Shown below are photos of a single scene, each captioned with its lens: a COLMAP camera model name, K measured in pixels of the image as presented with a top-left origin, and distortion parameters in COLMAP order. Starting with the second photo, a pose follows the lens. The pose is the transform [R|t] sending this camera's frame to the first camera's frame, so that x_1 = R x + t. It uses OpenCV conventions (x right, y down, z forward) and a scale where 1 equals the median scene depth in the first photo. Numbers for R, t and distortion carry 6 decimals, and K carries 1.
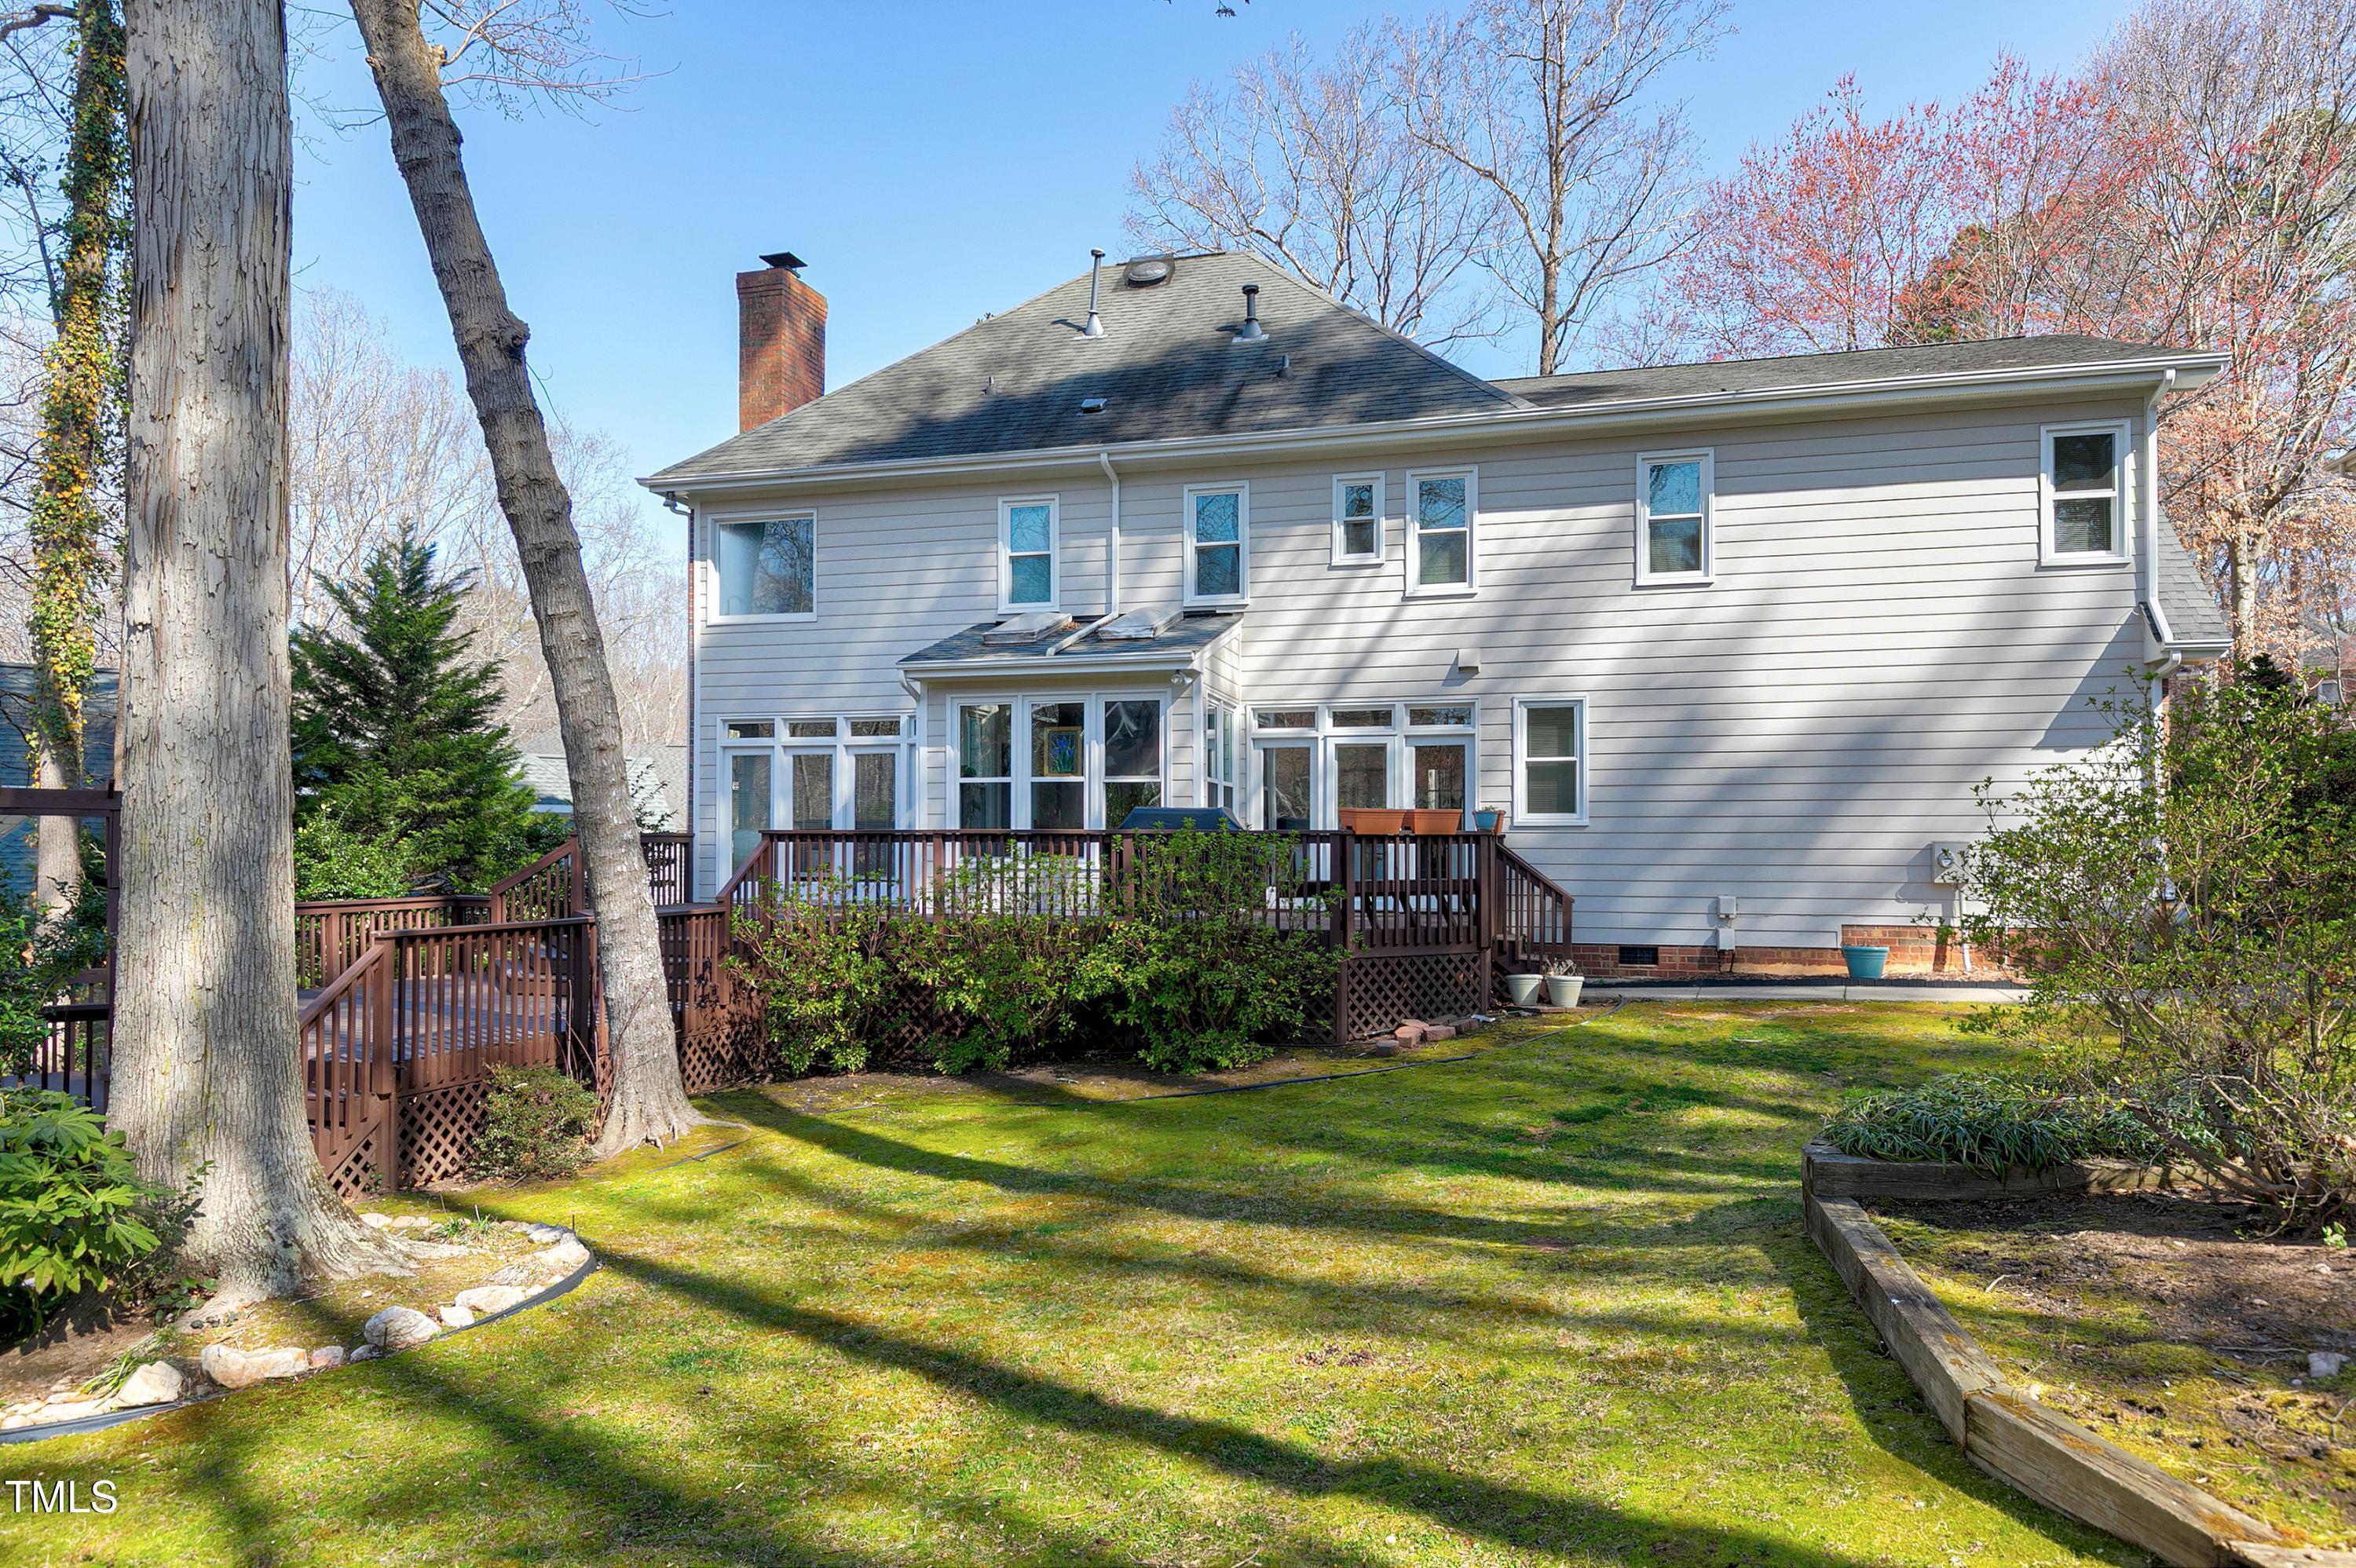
lens RADIAL K [[1405.7, 0, 1184.4], [0, 1405.7, 833.2], [0, 0, 1]] dist [0.004573, 0.000477]
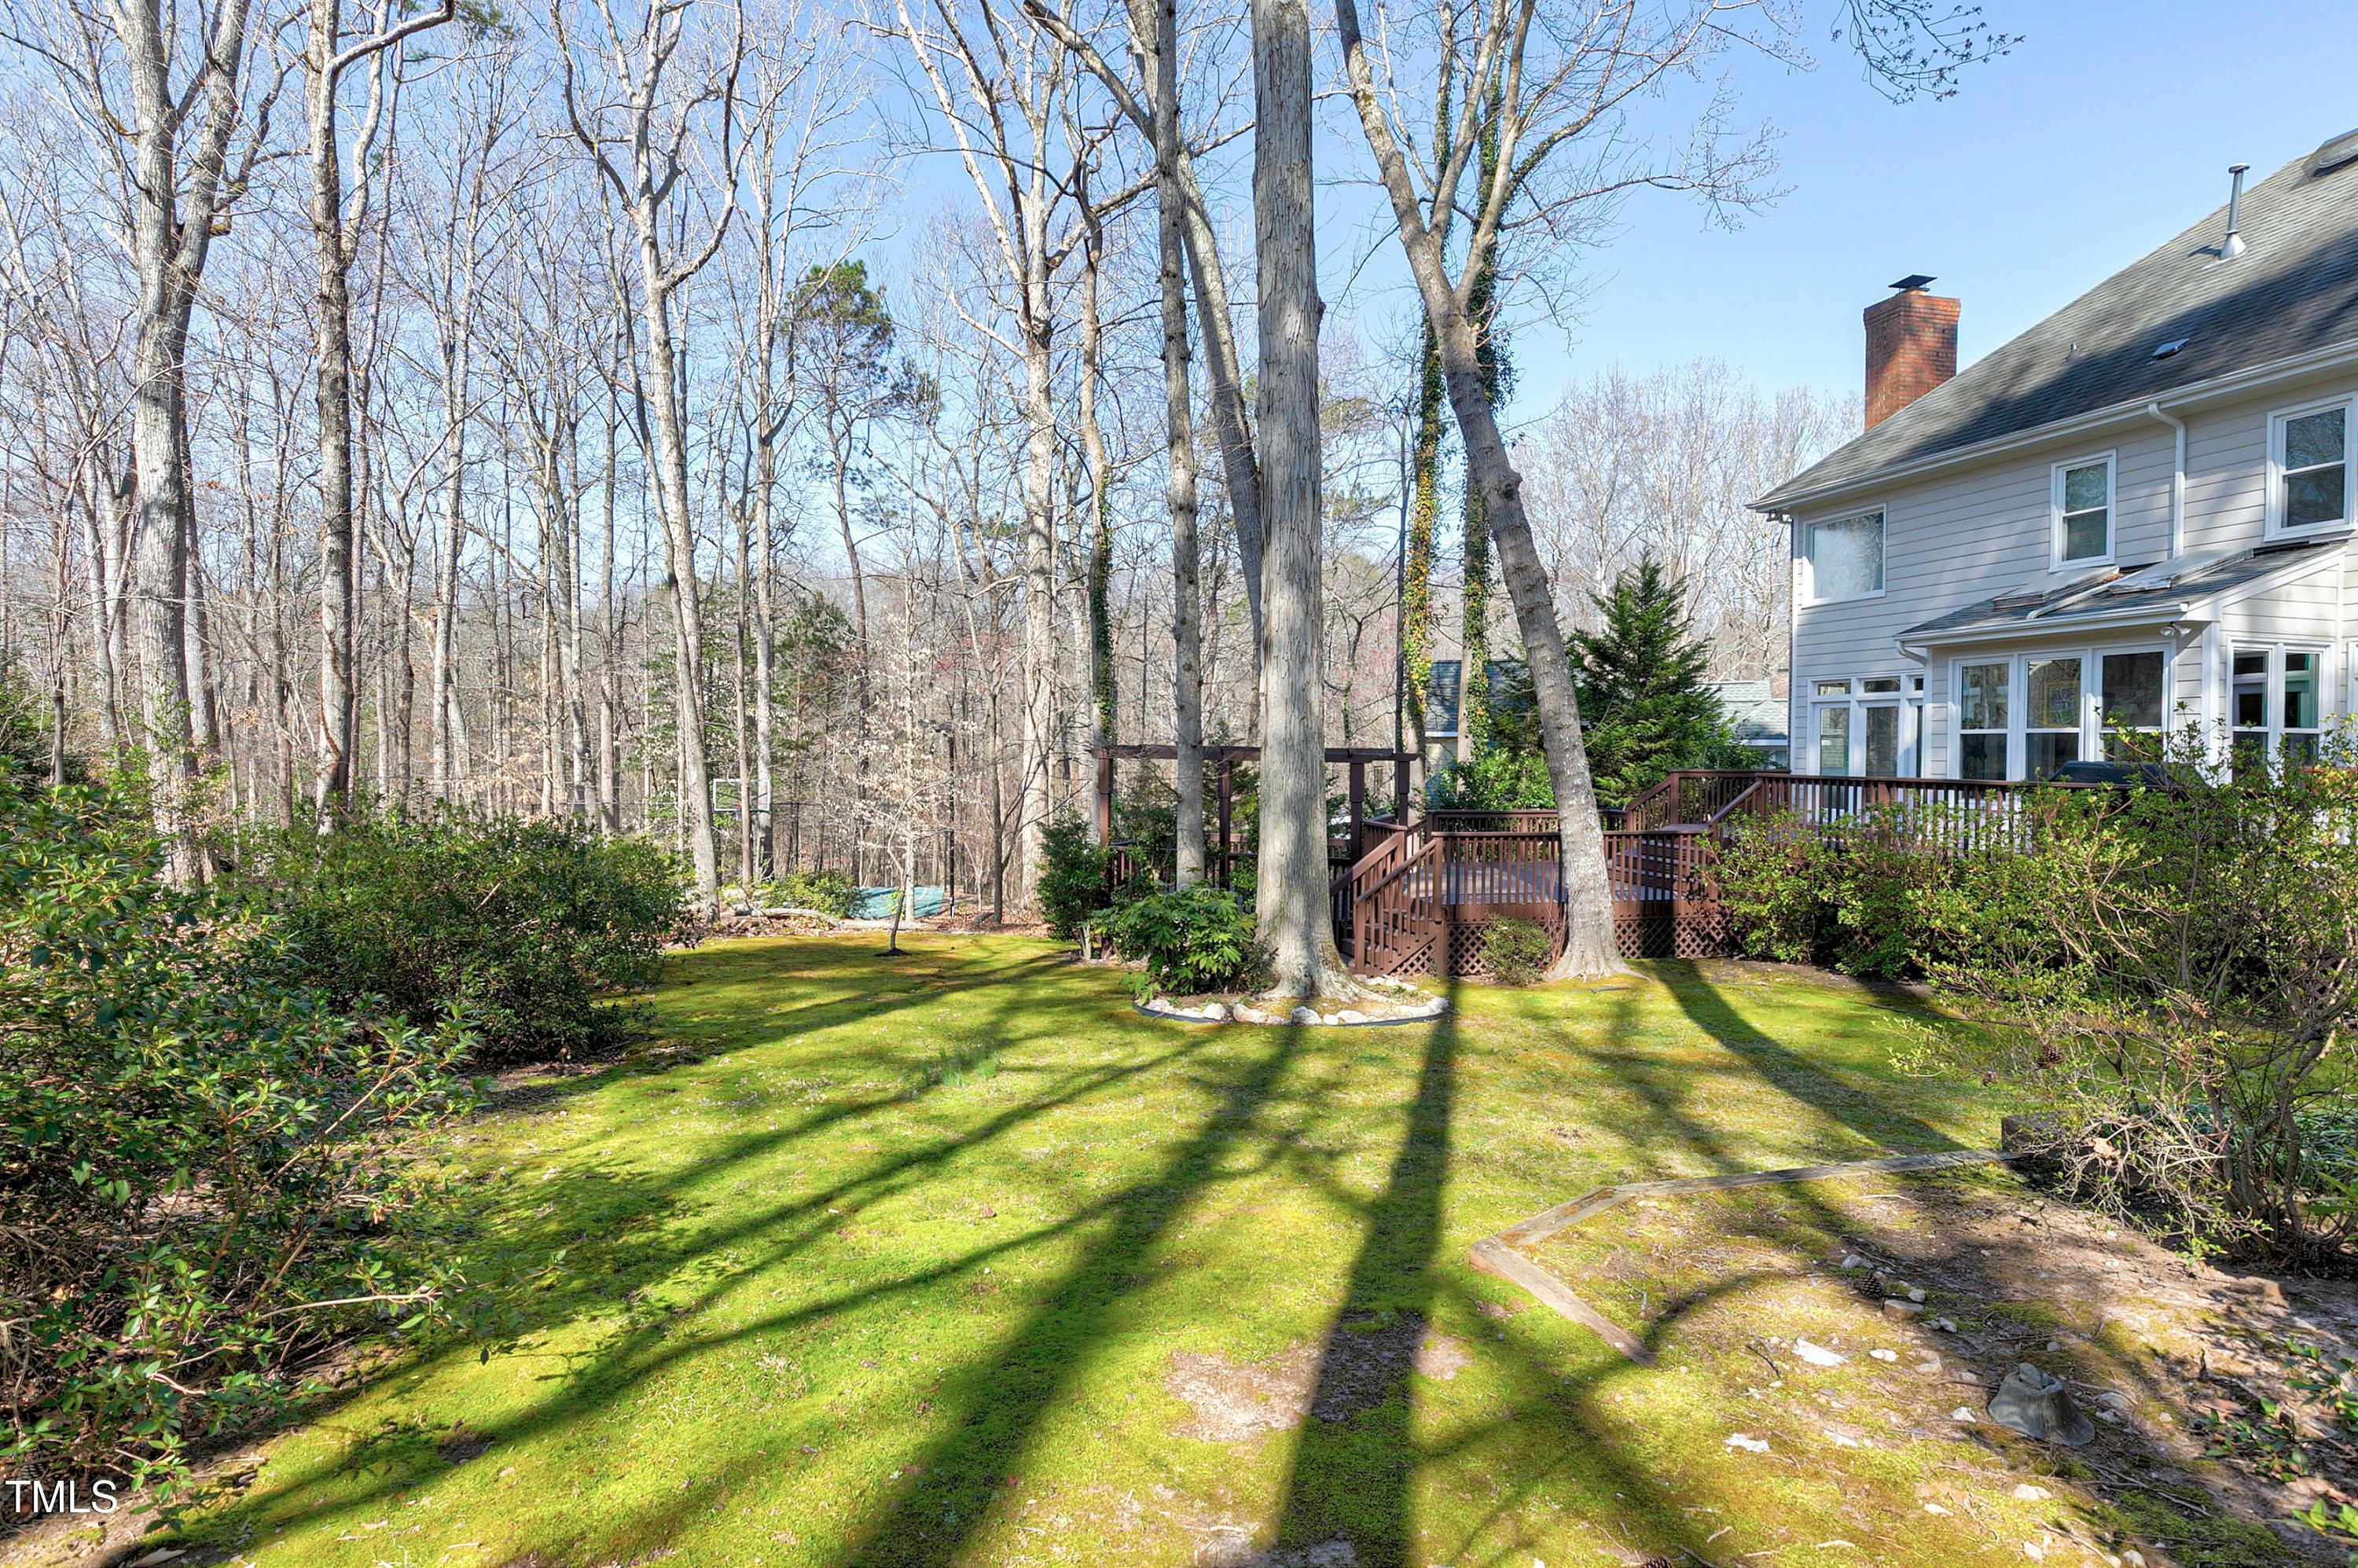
lens RADIAL K [[1127.9, 0, 1179.0], [0, 1127.9, 784.0], [0, 0, 1]] dist [-0.001016, -0.000590]
pose [[0.509526, 0.029588, -0.859946, 0.291090], [-0.001318, 0.999434, 0.033606, -0.023578], [0.860454, -0.015990, 0.509277, -0.018324]]
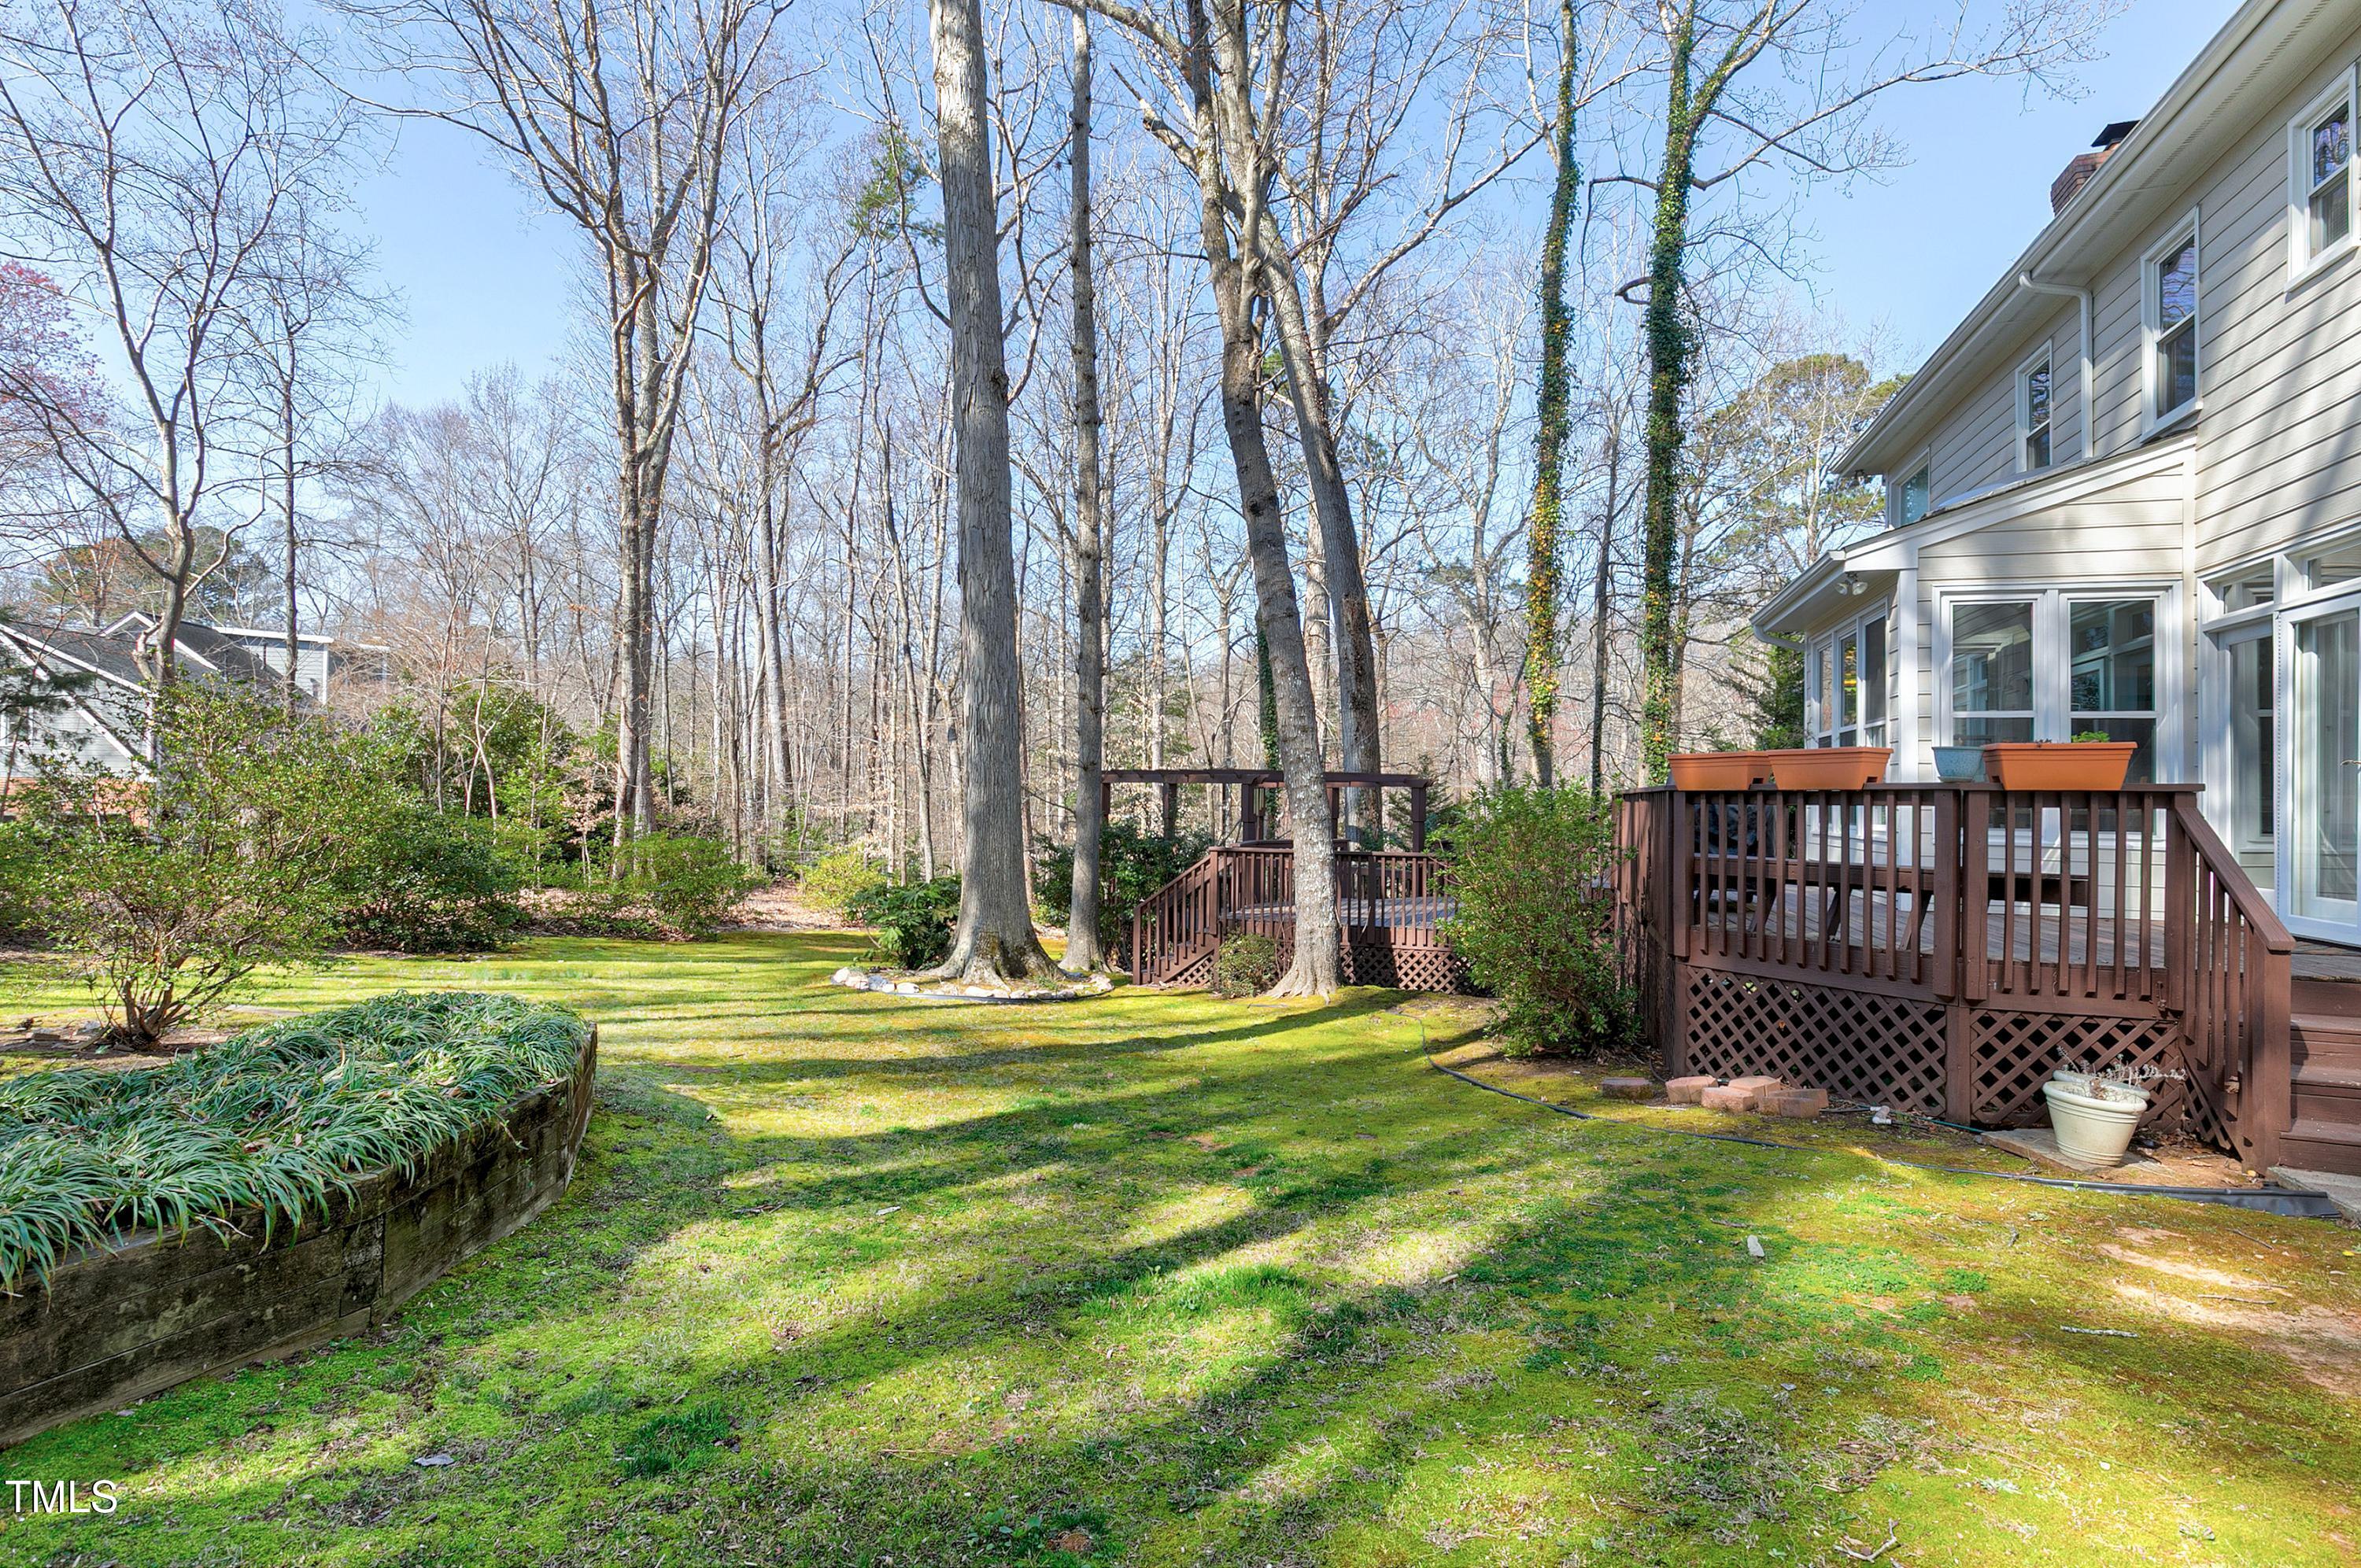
lens RADIAL K [[1143.8, 0, 1190.2], [0, 1143.8, 778.7], [0, 0, 1]] dist [0.002107, -0.000982]
pose [[-0.010316, -0.017365, -0.999796, 0.538976], [-0.009913, 0.999802, -0.017263, 0.005764], [0.999898, 0.009733, -0.010486, 0.580550]]
